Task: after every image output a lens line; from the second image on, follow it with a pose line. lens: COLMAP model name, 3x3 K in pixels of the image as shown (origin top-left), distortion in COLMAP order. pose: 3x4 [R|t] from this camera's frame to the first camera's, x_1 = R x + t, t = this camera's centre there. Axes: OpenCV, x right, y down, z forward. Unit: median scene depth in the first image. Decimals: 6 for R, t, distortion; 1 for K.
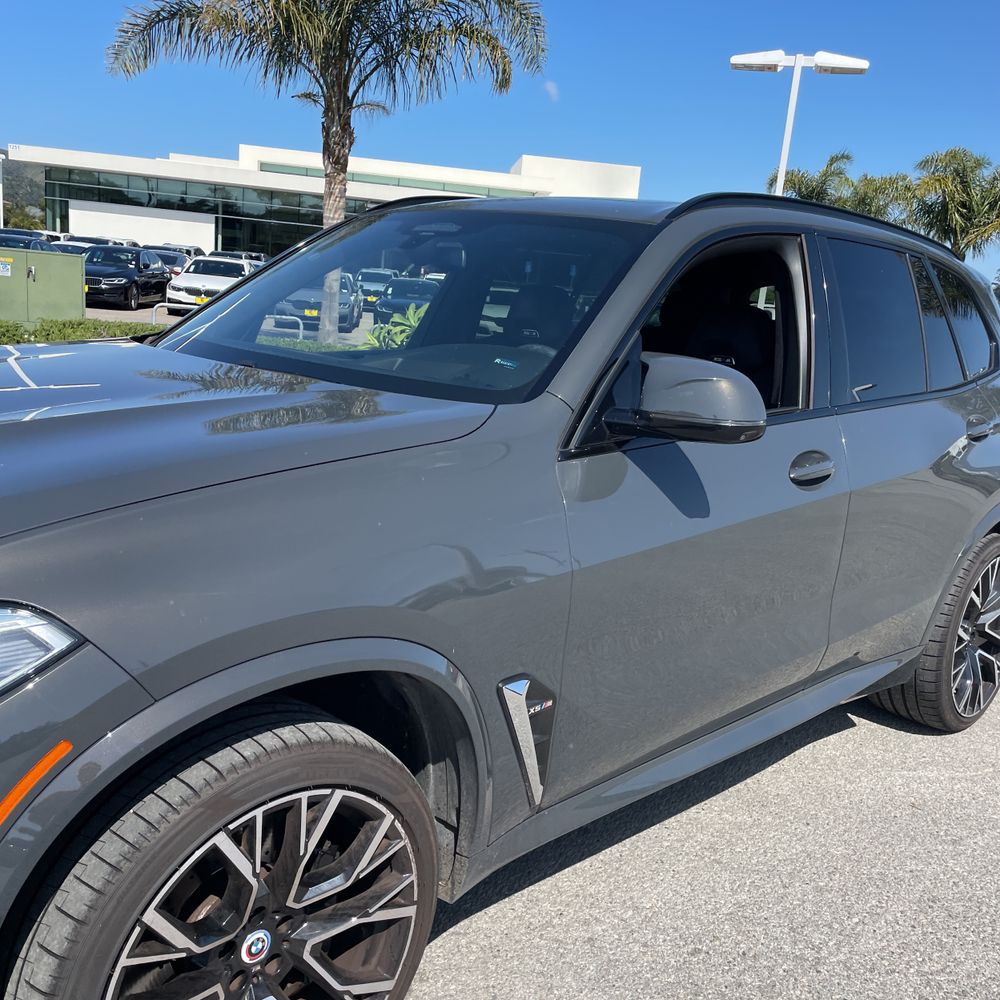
lens RADIAL K [[1042.8, 0, 499.9], [0, 1042.8, 512.7], [0, 0, 1]] dist [0.018324, 0.014689]
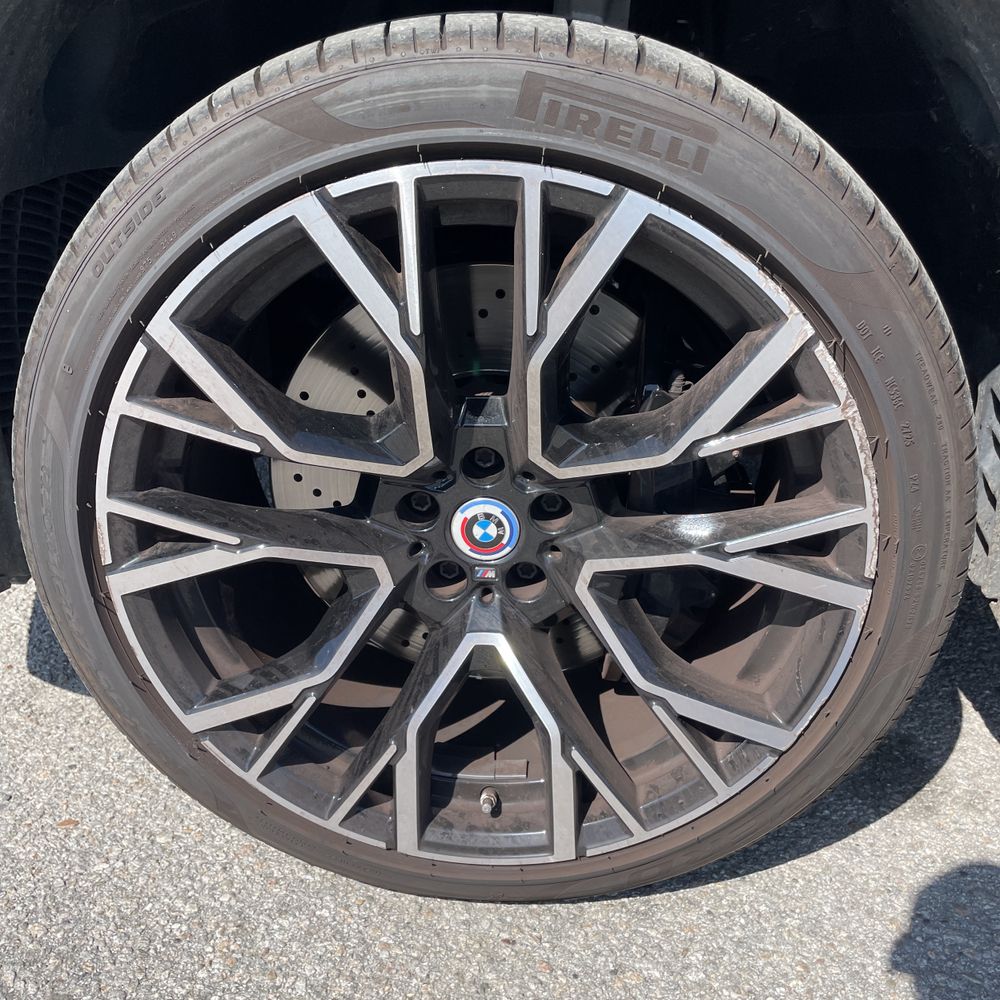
lens RADIAL K [[1042.8, 0, 499.9], [0, 1042.8, 512.7], [0, 0, 1]] dist [0.018324, 0.014689]
pose [[0.656612, 0.245386, -0.713195, 0.121151], [-0.105556, 0.966186, 0.235251, 0.290792], [0.746806, -0.079187, 0.660311, 0.683345]]
